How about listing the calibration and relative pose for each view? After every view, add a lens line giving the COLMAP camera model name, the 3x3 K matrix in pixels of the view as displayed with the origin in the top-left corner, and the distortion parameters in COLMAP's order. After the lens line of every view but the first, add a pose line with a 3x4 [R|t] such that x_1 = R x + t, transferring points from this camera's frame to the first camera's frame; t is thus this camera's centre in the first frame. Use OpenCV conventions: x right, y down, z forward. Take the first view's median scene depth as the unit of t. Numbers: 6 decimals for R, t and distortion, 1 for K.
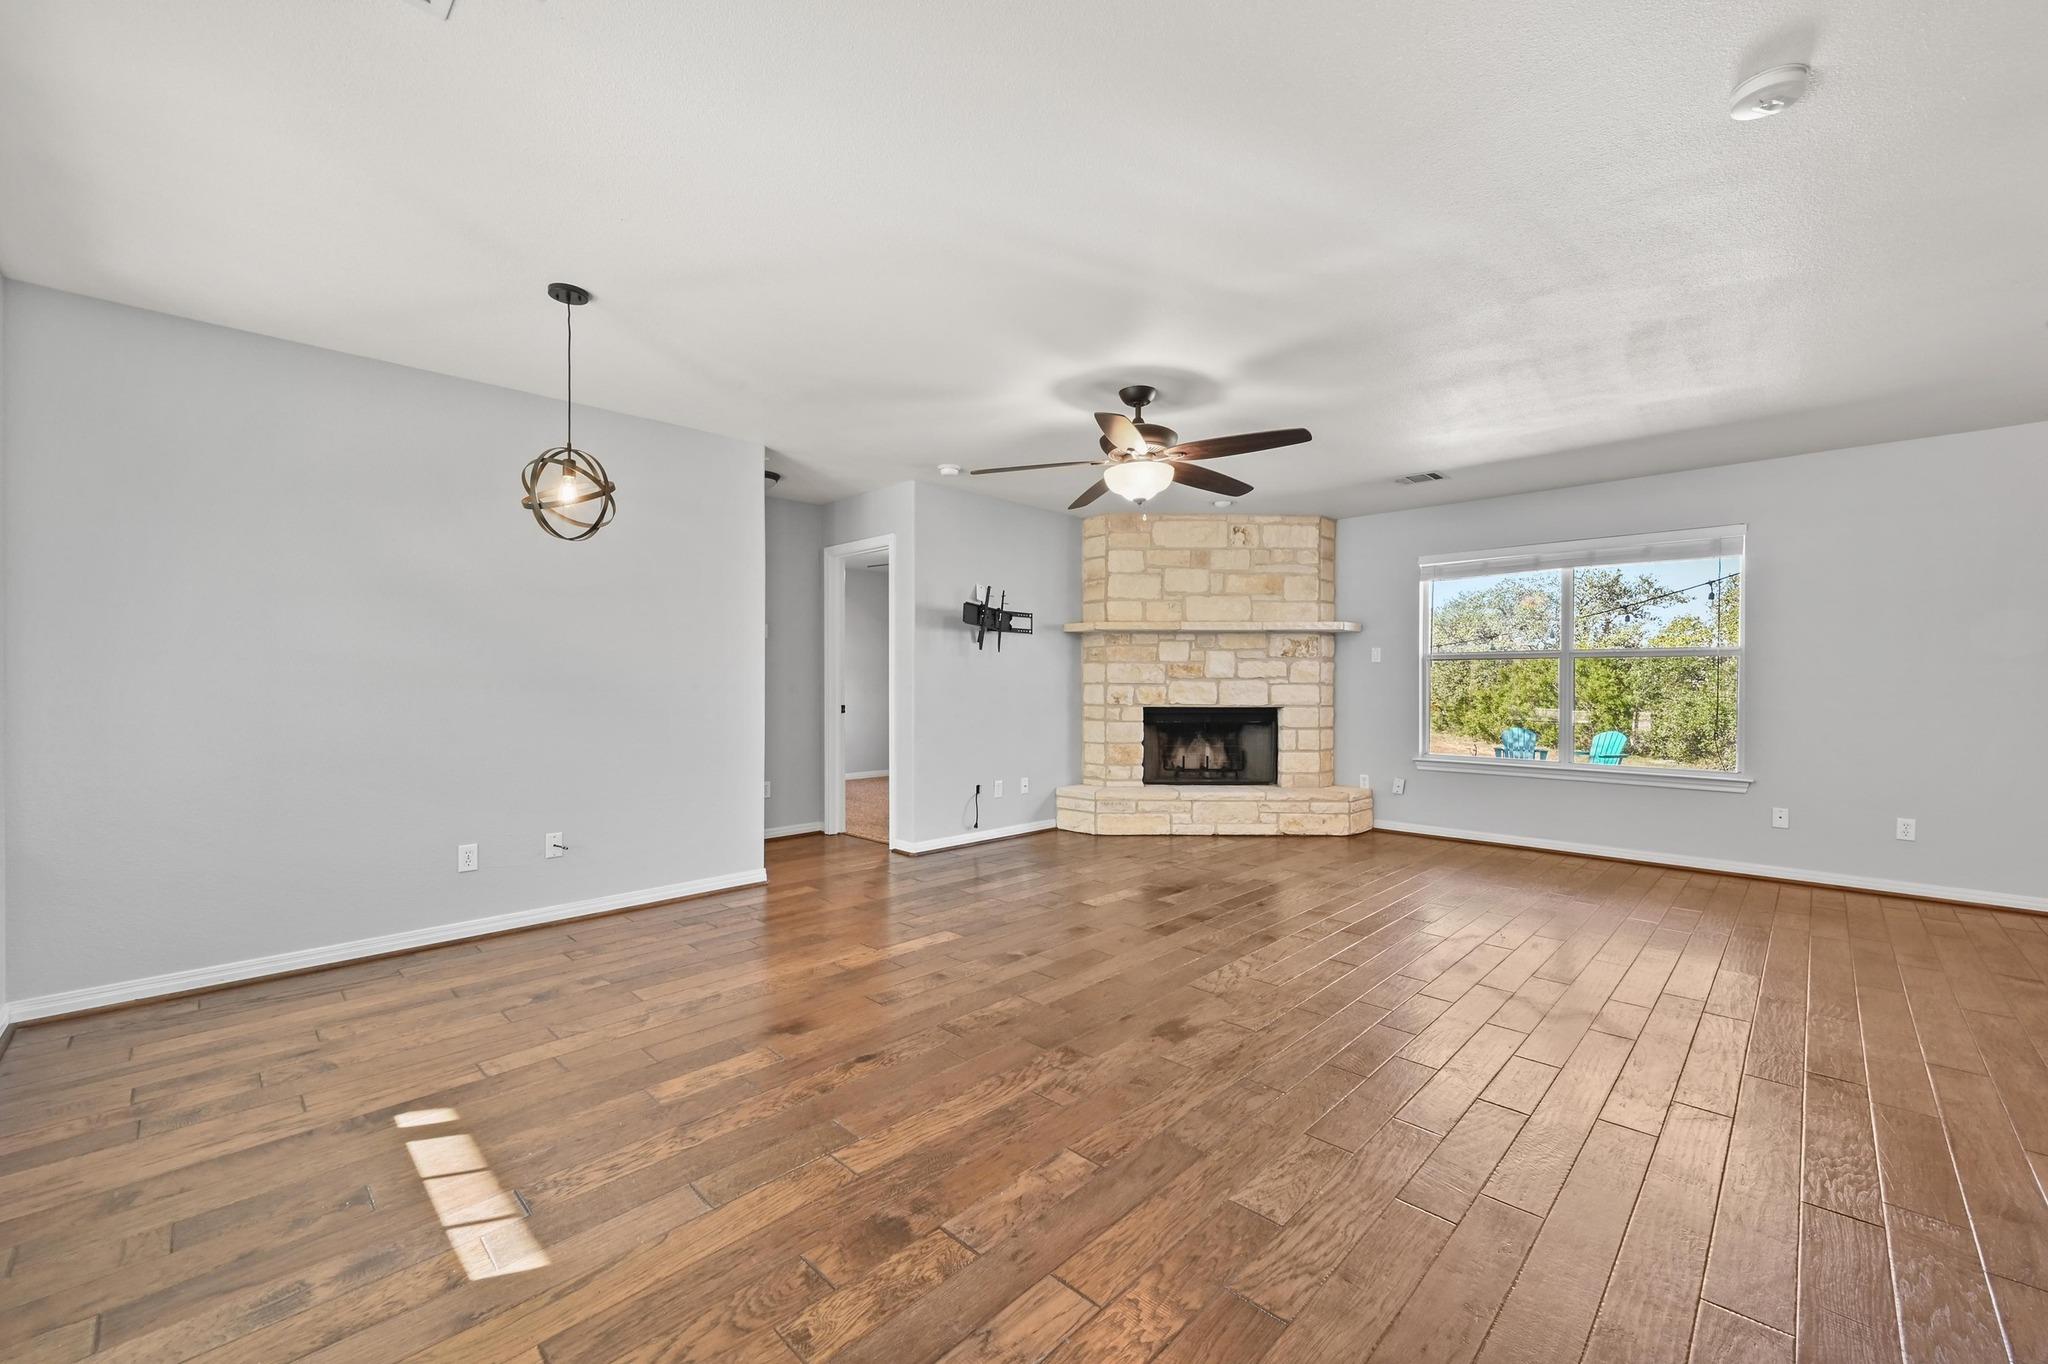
lens RADIAL K [[809.0, 0, 1024.3], [0, 809.0, 676.5], [0, 0, 1]] dist [0.001198, 0.000062]
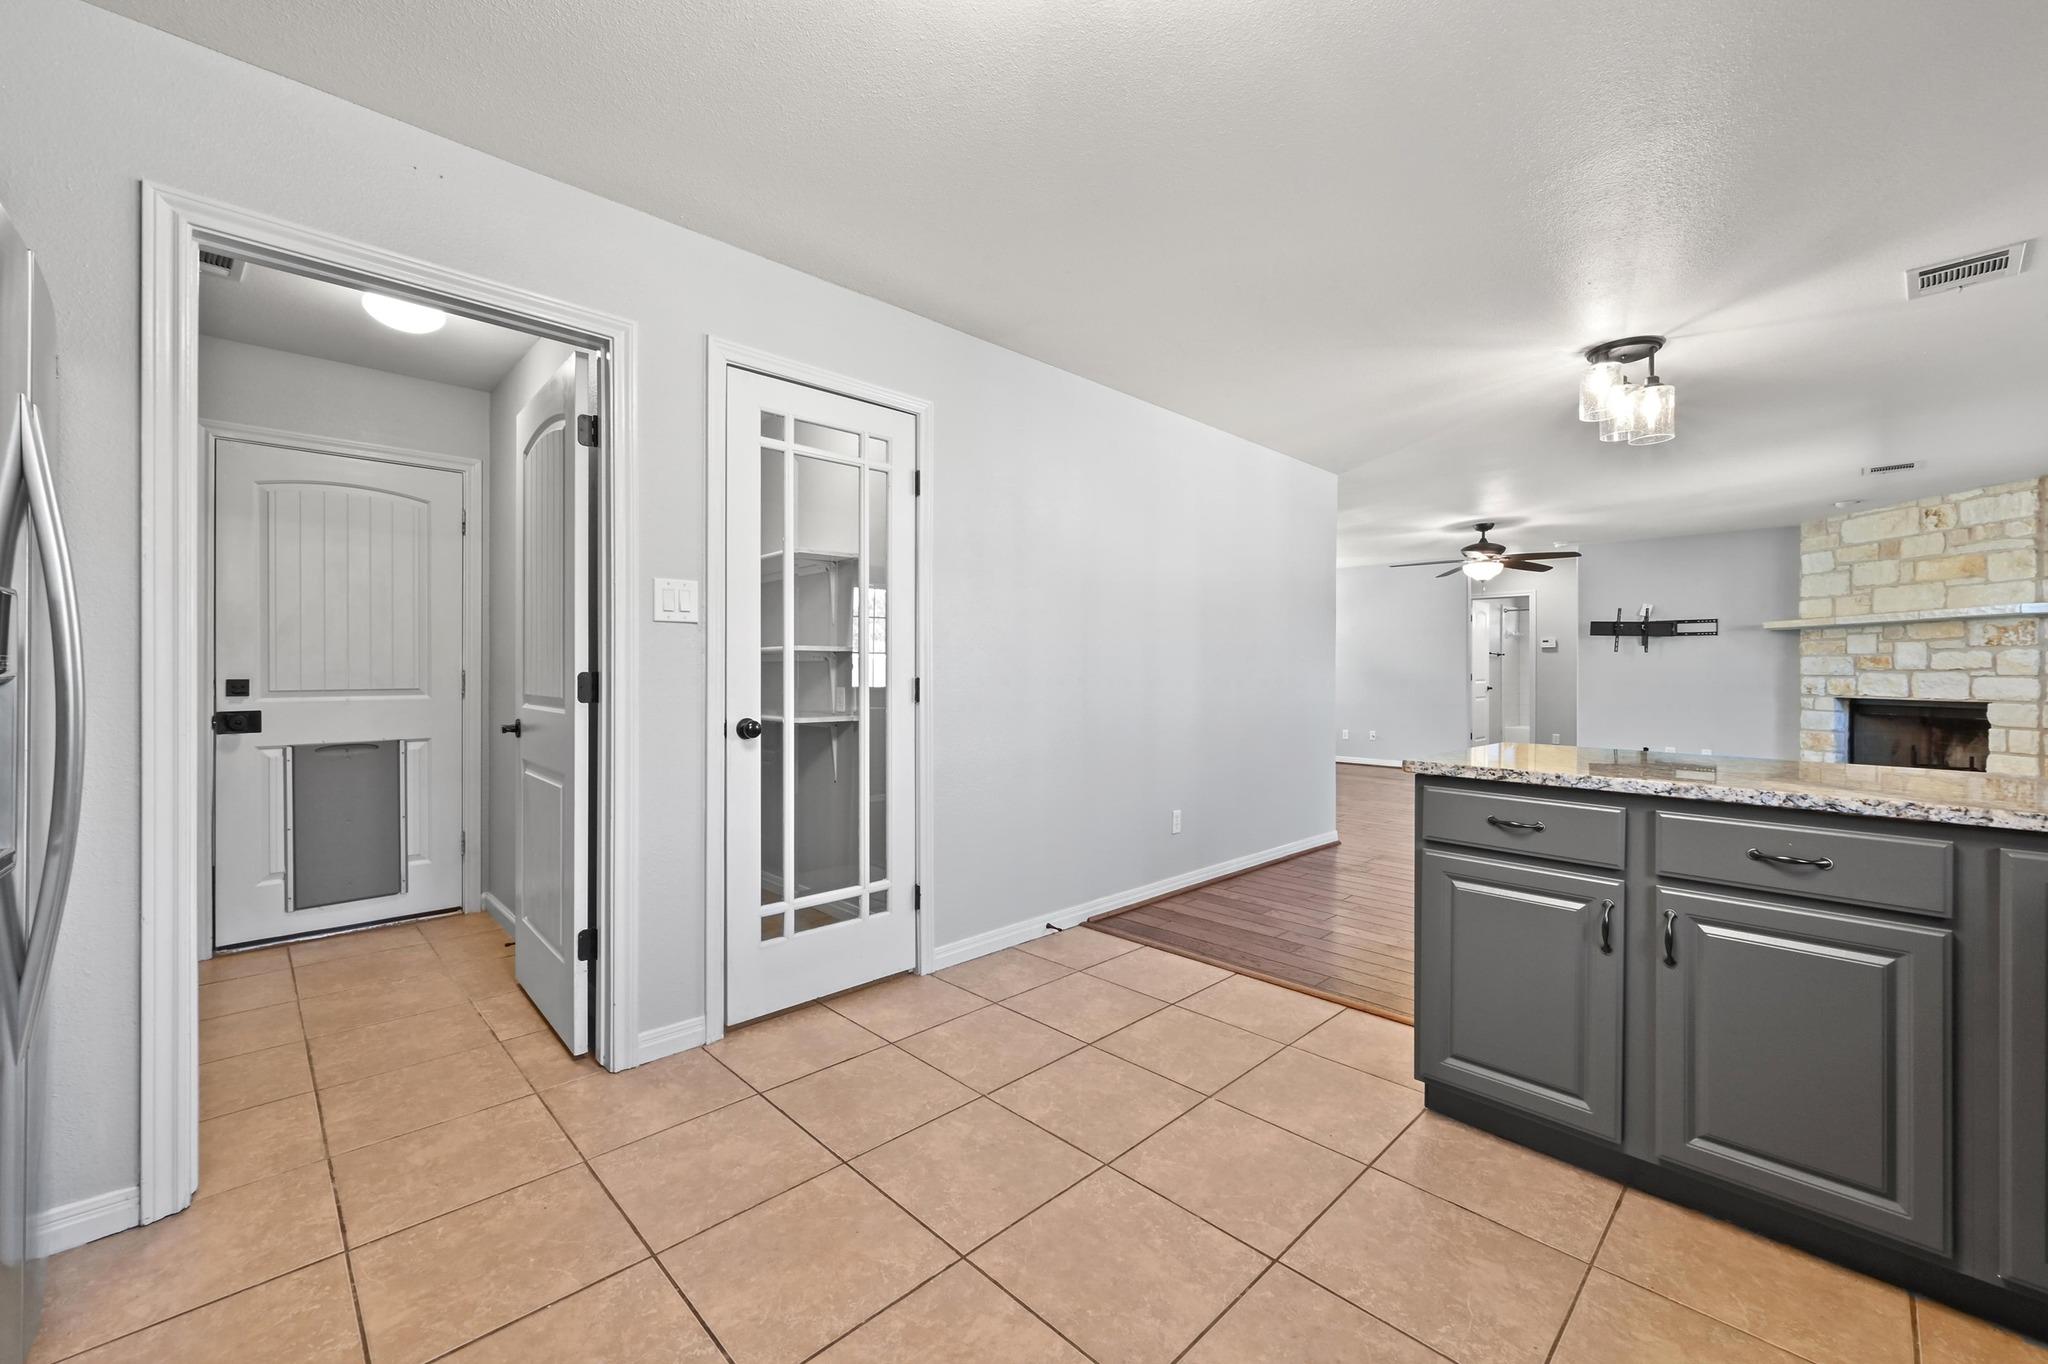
lens RADIAL K [[809.0, 0, 1024.3], [0, 809.0, 676.5], [0, 0, 1]] dist [0.001198, 0.000062]
pose [[-0.027420, 0.002589, -0.999621, 1.239601], [0.003120, 0.999992, 0.002505, 0.004096], [0.999619, -0.003050, -0.027428, -0.032277]]
